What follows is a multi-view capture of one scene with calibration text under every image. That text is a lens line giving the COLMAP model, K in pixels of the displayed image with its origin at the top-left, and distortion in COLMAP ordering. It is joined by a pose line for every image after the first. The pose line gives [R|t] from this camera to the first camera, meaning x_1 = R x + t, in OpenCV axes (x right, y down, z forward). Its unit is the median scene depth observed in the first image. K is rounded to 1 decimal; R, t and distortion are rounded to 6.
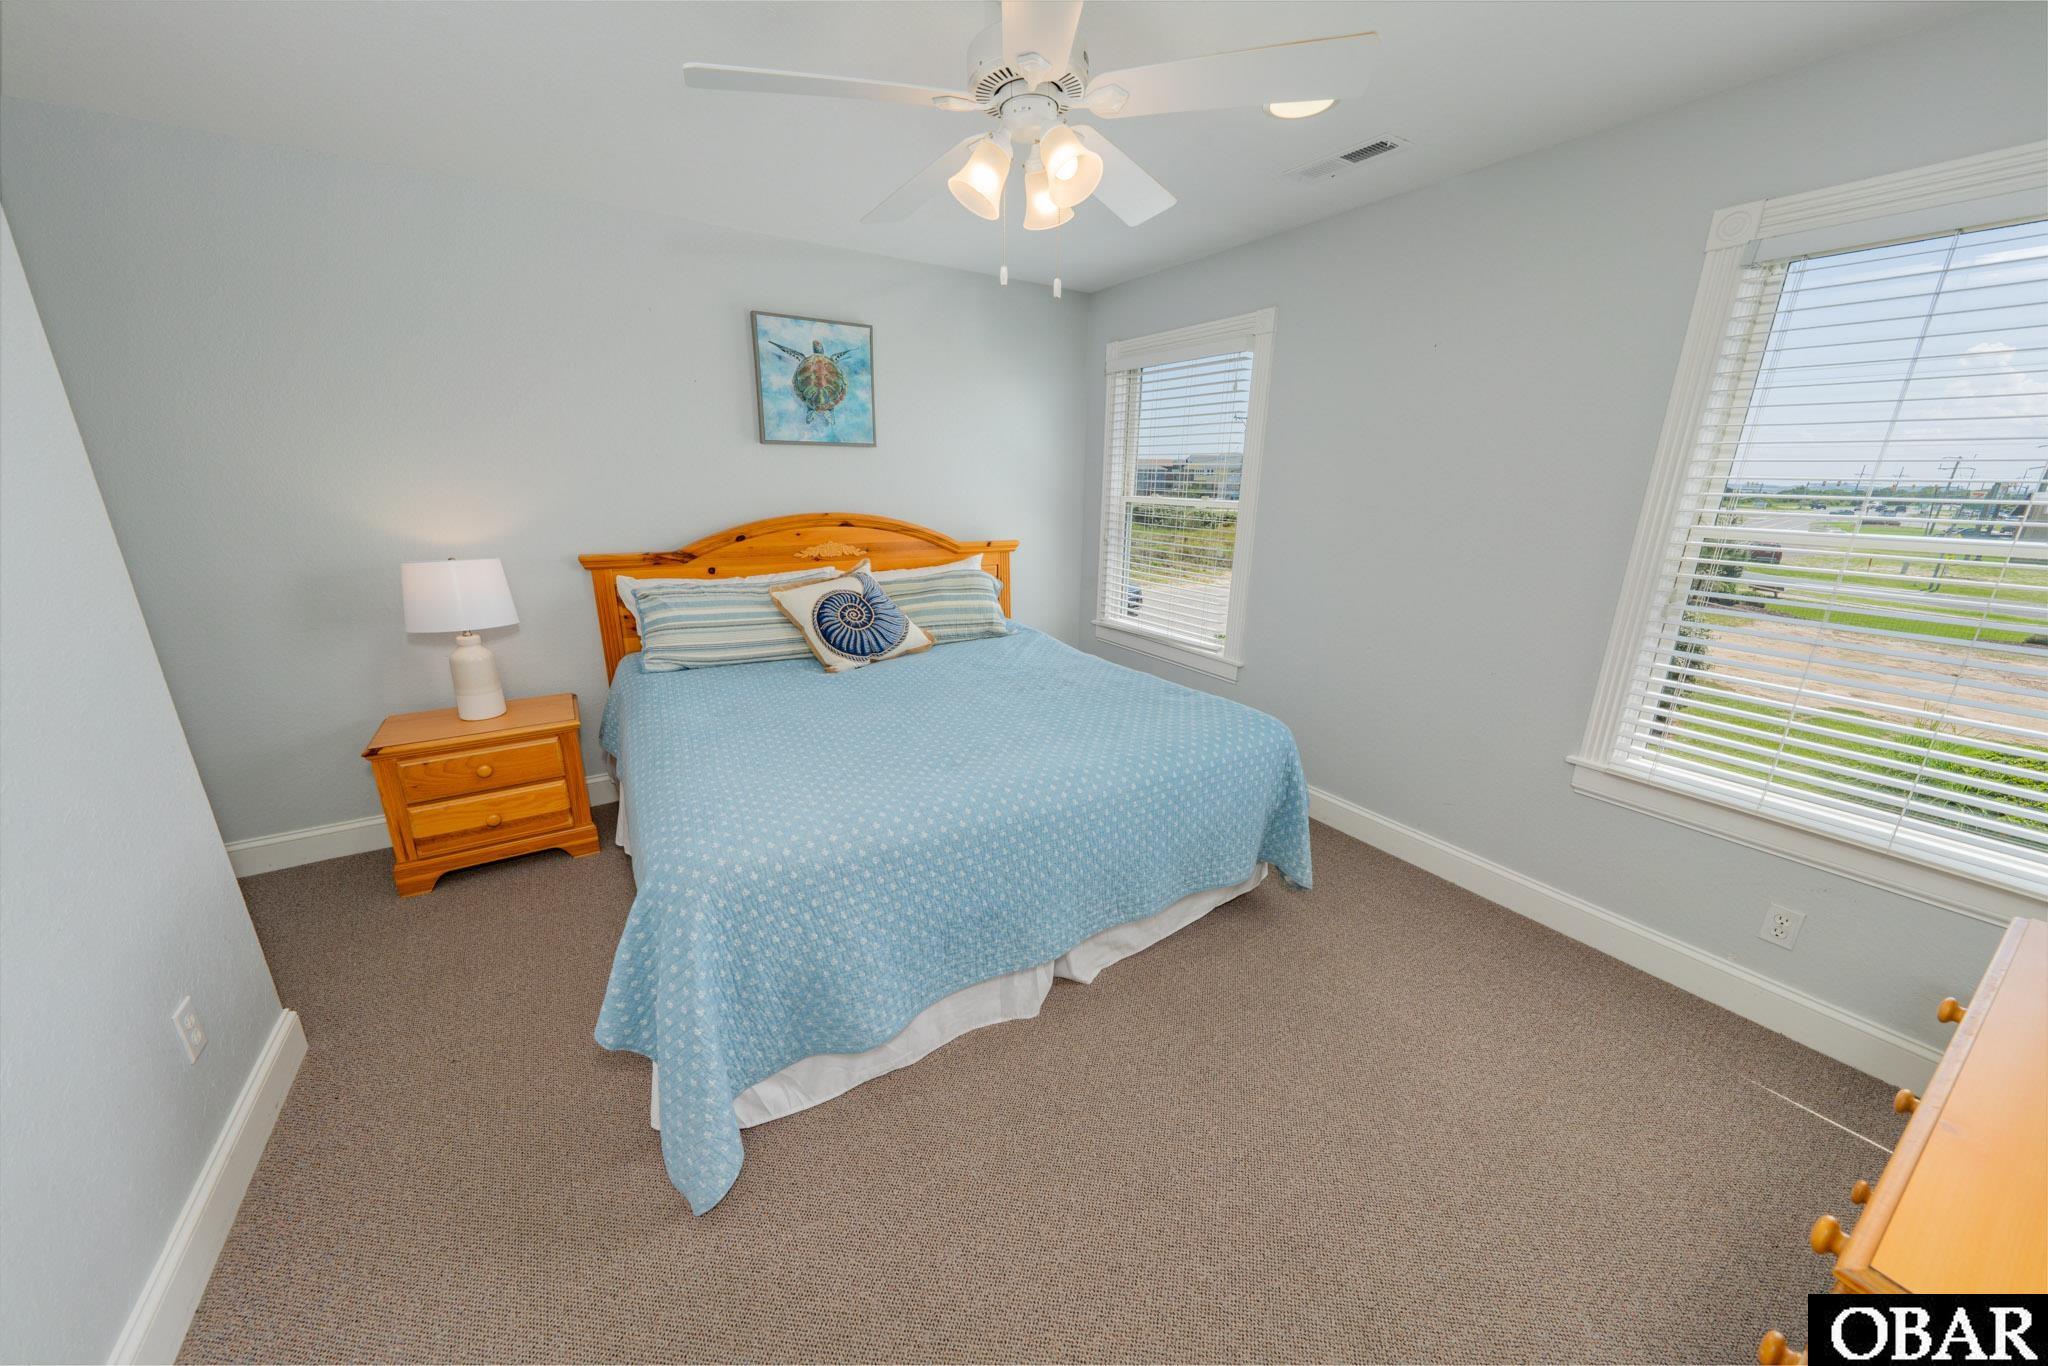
lens RADIAL K [[715.3, 0, 1014.6], [0, 715.3, 685.6], [0, 0, 1]] dist [-0.000638, -0.000012]
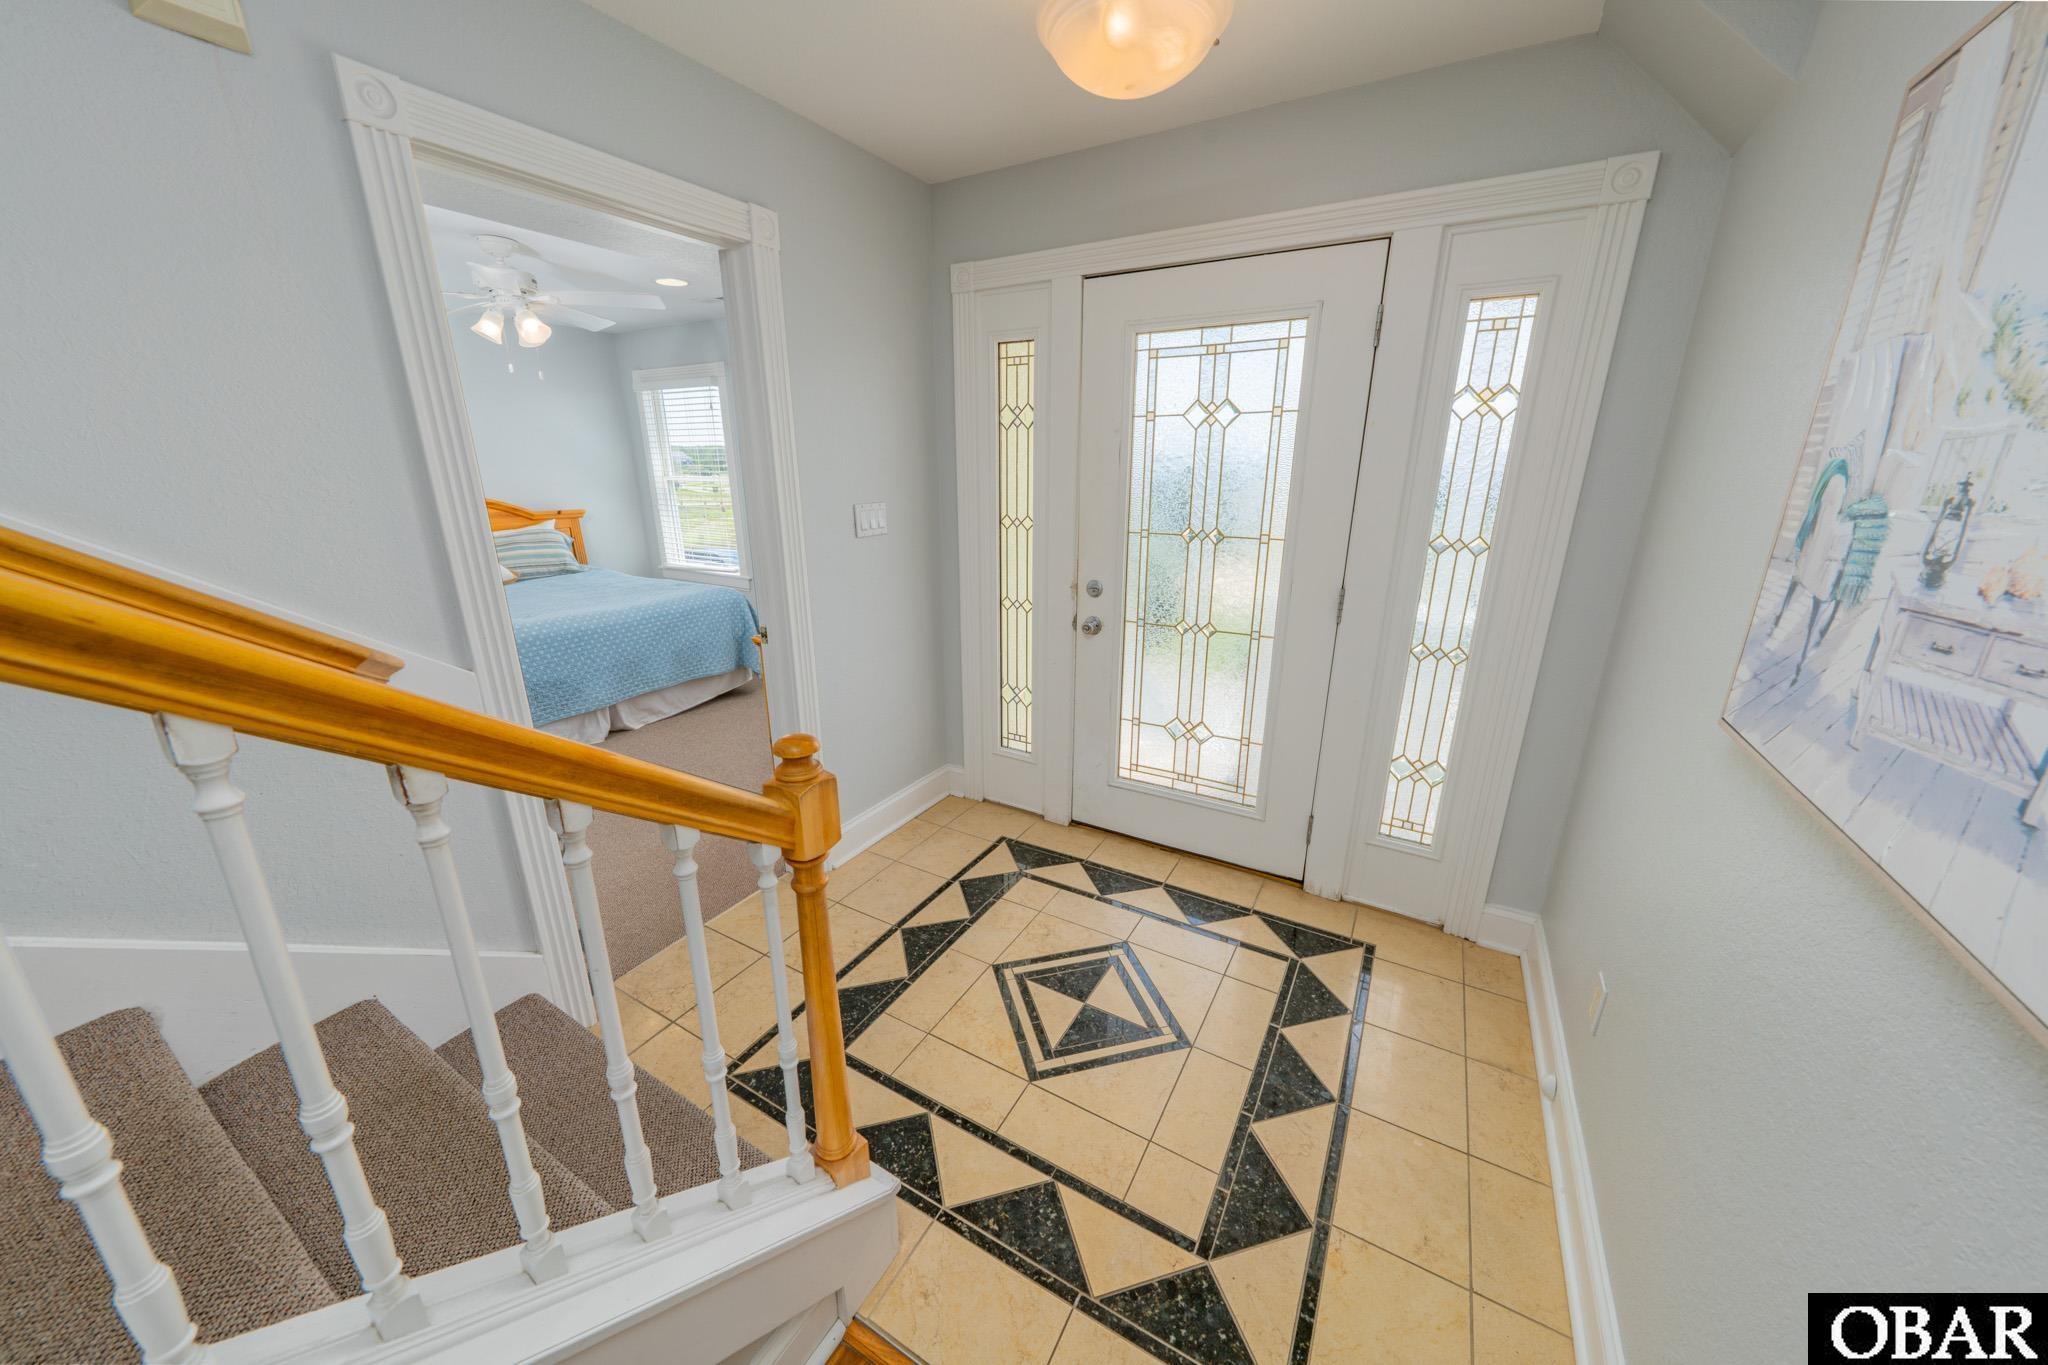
lens RADIAL K [[715.3, 0, 1020.5], [0, 715.3, 676.6], [0, 0, 1]] dist [-0.000638, -0.000012]
pose [[0.889904, -0.142462, 0.433330, 0.130215], [0.138716, 0.989506, 0.040437, 0.211854], [-0.434544, 0.024125, 0.900328, -0.717041]]
